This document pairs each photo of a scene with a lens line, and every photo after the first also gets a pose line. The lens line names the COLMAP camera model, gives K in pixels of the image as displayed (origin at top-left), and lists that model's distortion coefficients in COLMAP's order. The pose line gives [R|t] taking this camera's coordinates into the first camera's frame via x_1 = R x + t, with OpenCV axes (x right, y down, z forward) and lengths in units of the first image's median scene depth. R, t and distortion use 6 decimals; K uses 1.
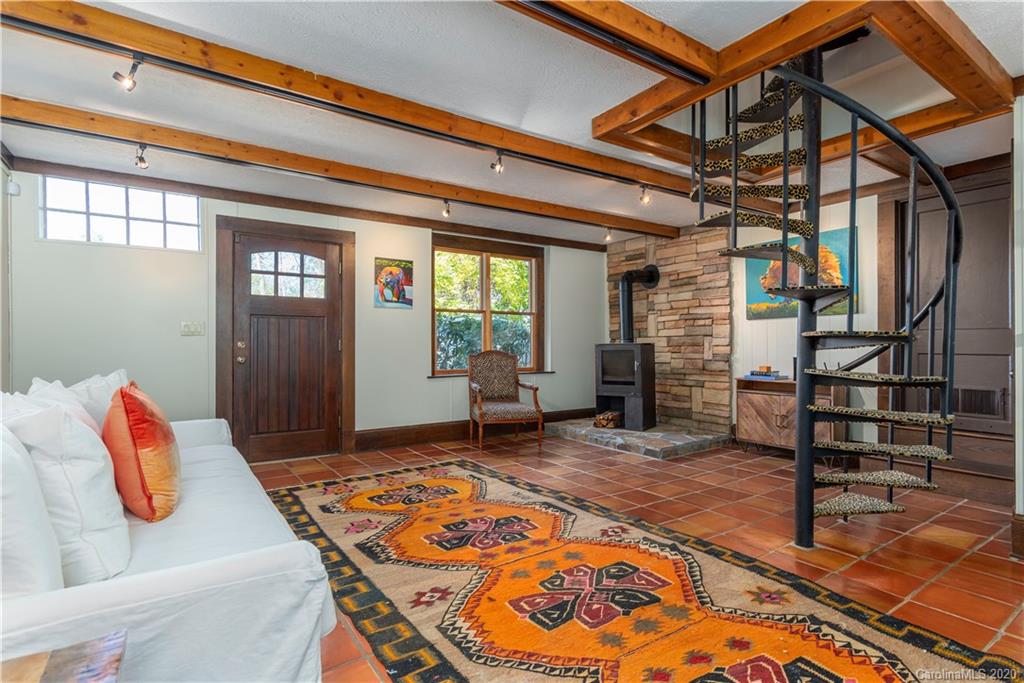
lens RADIAL K [[508.2, 0, 516.2], [0, 508.2, 347.0], [0, 0, 1]] dist [0.002306, 0.000313]
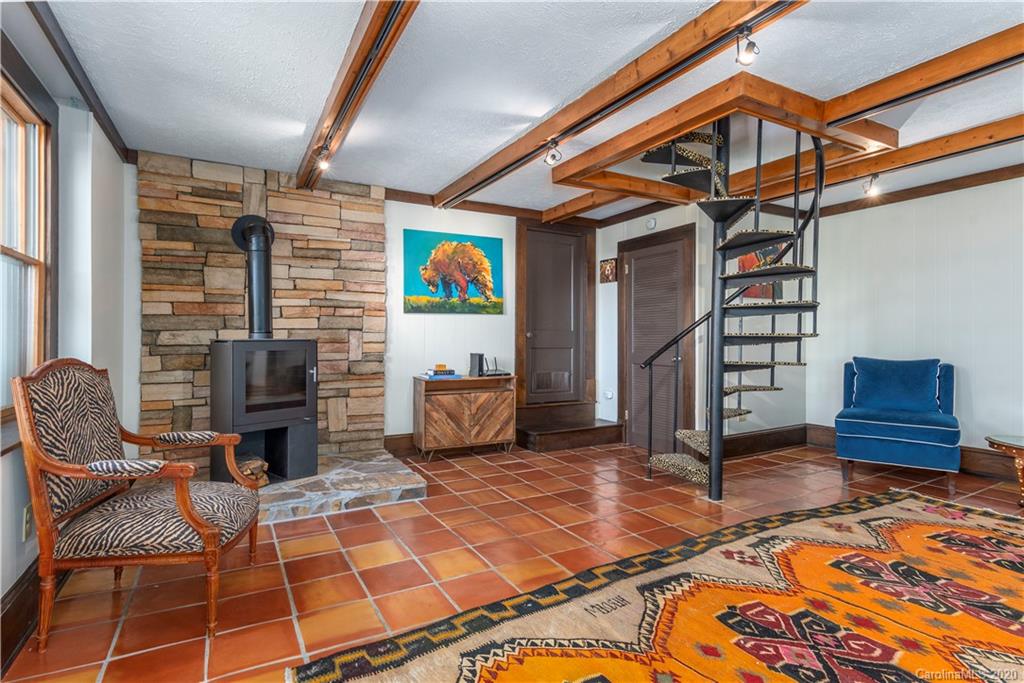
lens RADIAL K [[508.2, 0, 513.6], [0, 508.2, 340.2], [0, 0, 1]] dist [0.002306, 0.000313]
pose [[0.098285, -0.000864, 0.995158, -0.627643], [0.002049, 0.999998, 0.000666, -0.010381], [-0.995156, 0.001974, 0.098286, 1.144204]]
